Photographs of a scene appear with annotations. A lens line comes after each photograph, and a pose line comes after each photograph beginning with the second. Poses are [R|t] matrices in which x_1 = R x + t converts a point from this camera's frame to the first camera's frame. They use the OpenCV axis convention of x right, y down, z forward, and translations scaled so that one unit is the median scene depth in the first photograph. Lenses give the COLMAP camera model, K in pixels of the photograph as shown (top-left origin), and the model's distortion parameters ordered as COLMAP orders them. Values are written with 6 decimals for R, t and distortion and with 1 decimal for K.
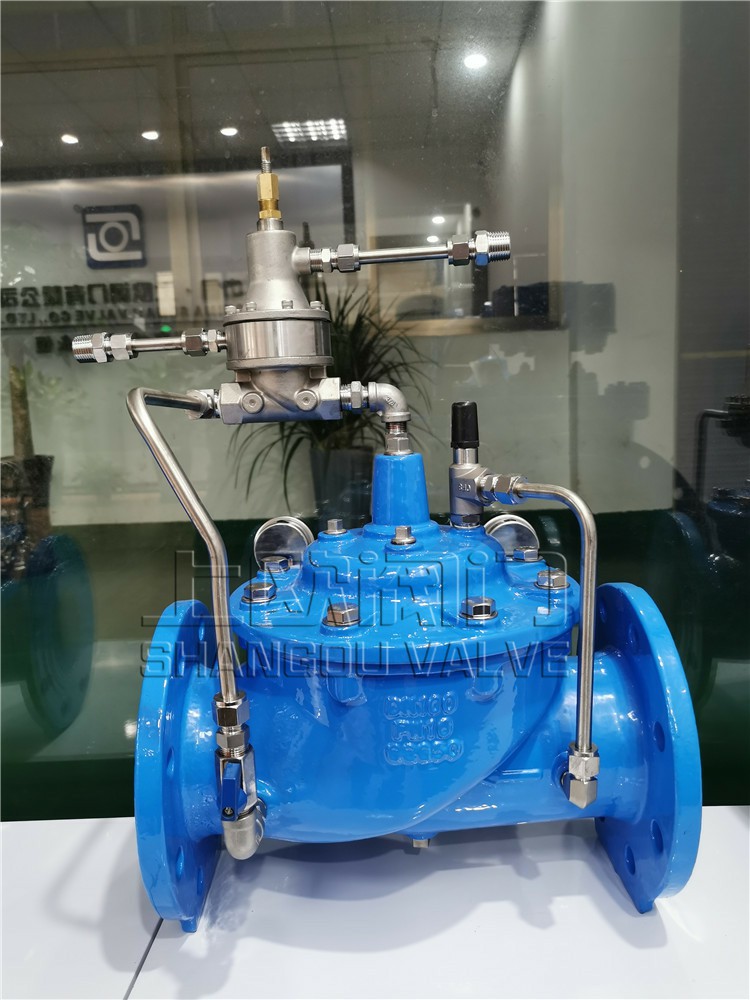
lens RADIAL K [[786.5, 0, 375.2], [0, 786.5, 502.9], [0, 0, 1]] dist [0.035270, -0.037108]
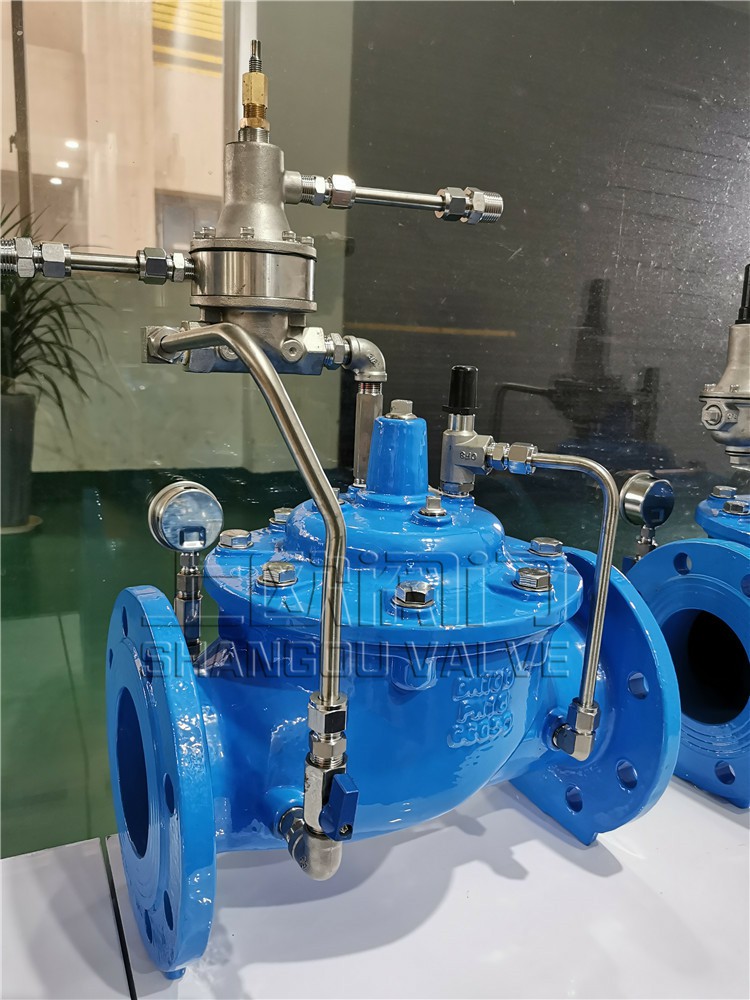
lens RADIAL K [[786.5, 0, 380.4], [0, 786.5, 504.0], [0, 0, 1]] dist [0.035270, -0.037108]
pose [[0.890060, -0.009194, 0.455750, -0.415827], [-0.016436, 0.998499, 0.052244, -0.008483], [-0.455547, -0.053991, 0.888573, 0.178874]]
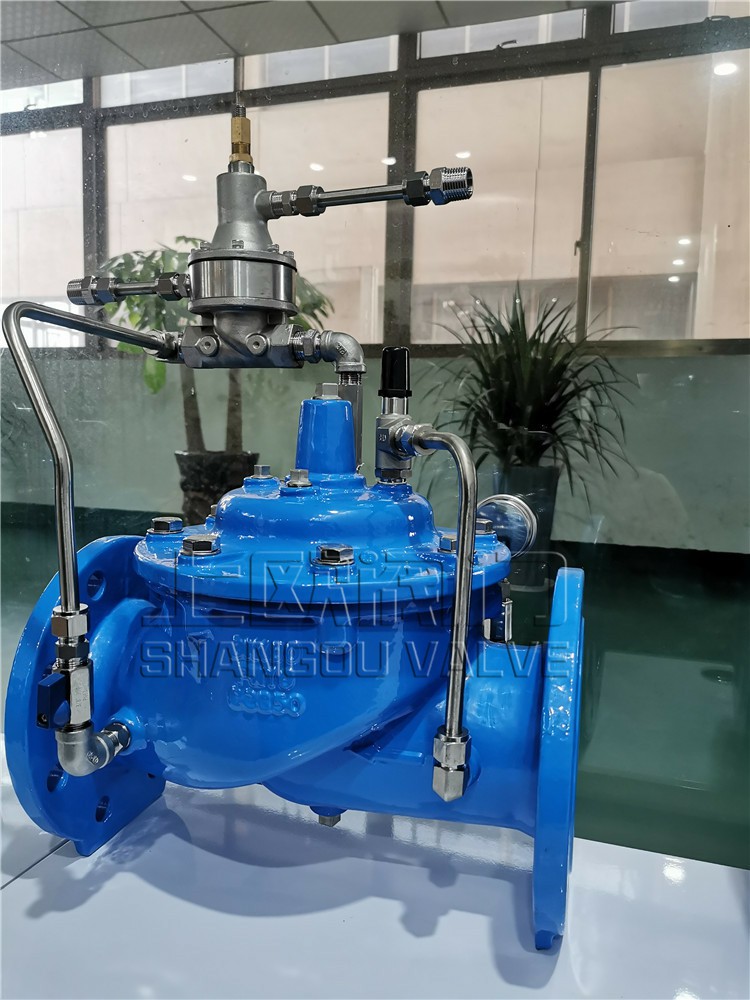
lens RADIAL K [[786.5, 0, 370.4], [0, 786.5, 499.3], [0, 0, 1]] dist [0.035270, -0.037108]
pose [[0.954198, 0.090855, -0.285046, 0.361562], [-0.100916, 0.994678, -0.020779, 0.071773], [0.281641, 0.048593, 0.958289, 0.108540]]
